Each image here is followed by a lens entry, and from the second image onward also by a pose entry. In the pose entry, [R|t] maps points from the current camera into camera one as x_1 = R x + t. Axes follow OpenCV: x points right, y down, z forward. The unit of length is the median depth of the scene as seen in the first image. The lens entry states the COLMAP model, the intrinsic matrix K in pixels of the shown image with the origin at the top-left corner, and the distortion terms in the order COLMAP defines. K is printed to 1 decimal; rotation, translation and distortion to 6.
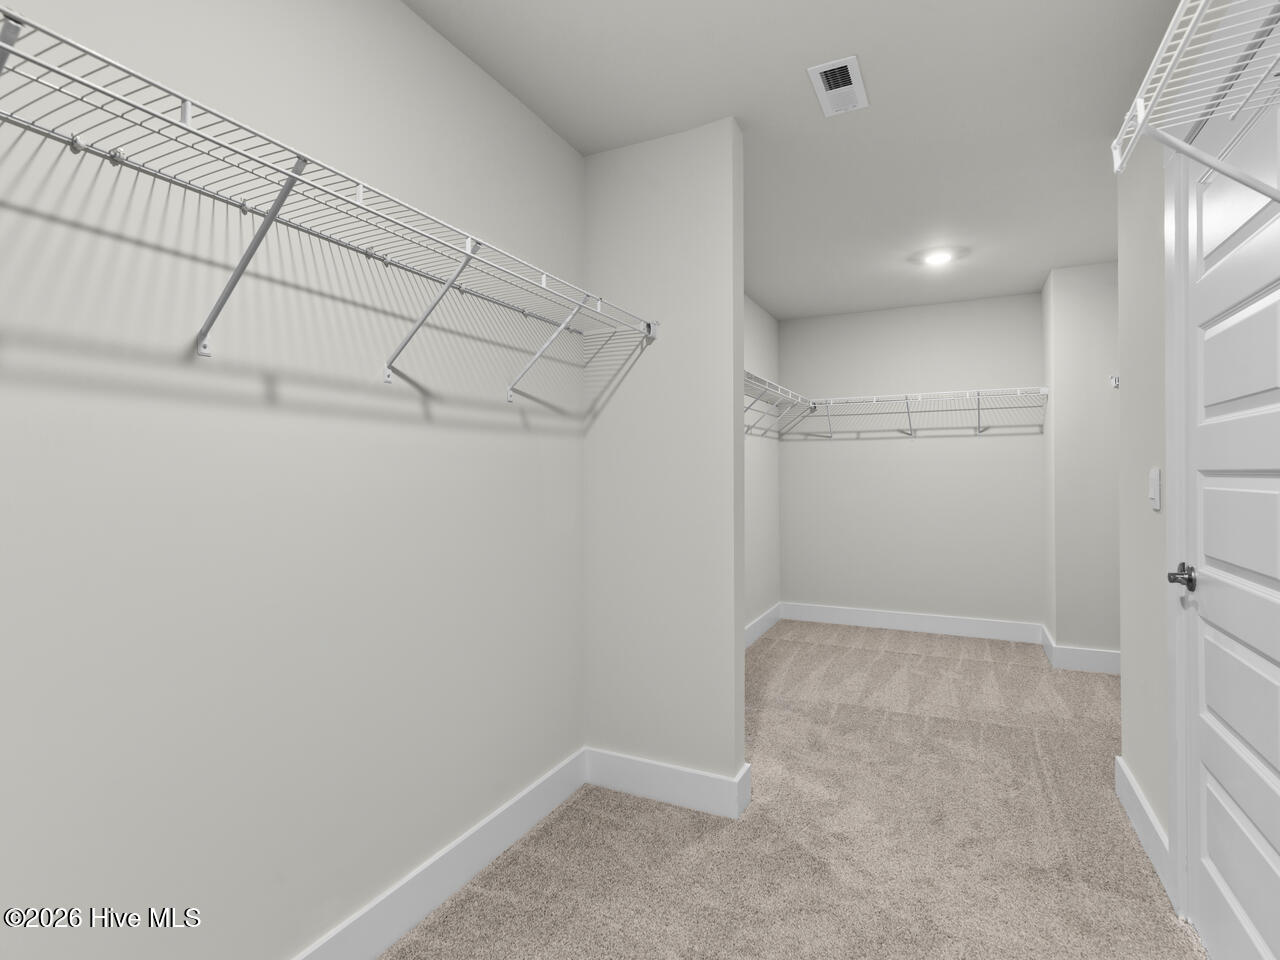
lens RADIAL K [[677.1, 0, 640.0], [0, 677.1, 480.0], [0, 0, 1]] dist [-0.003054, -0.001242]
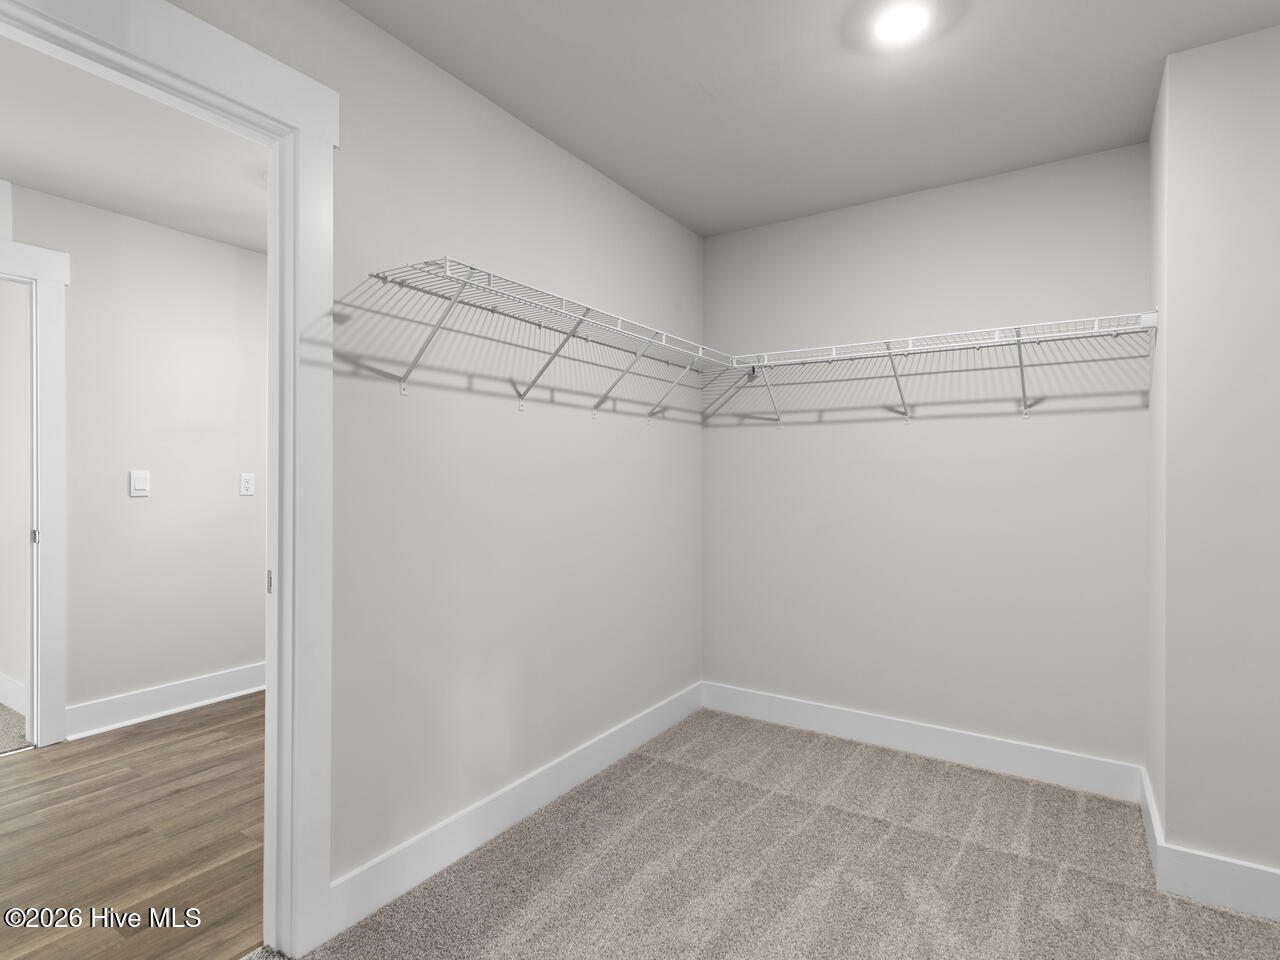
lens RADIAL K [[677.1, 0, 640.0], [0, 677.1, 480.0], [0, 0, 1]] dist [-0.003054, -0.001242]
pose [[0.990539, 0.006094, -0.137097, 0.254722], [-0.005881, 0.999981, 0.001959, -0.009446], [0.137107, -0.001134, 0.990556, 0.389684]]
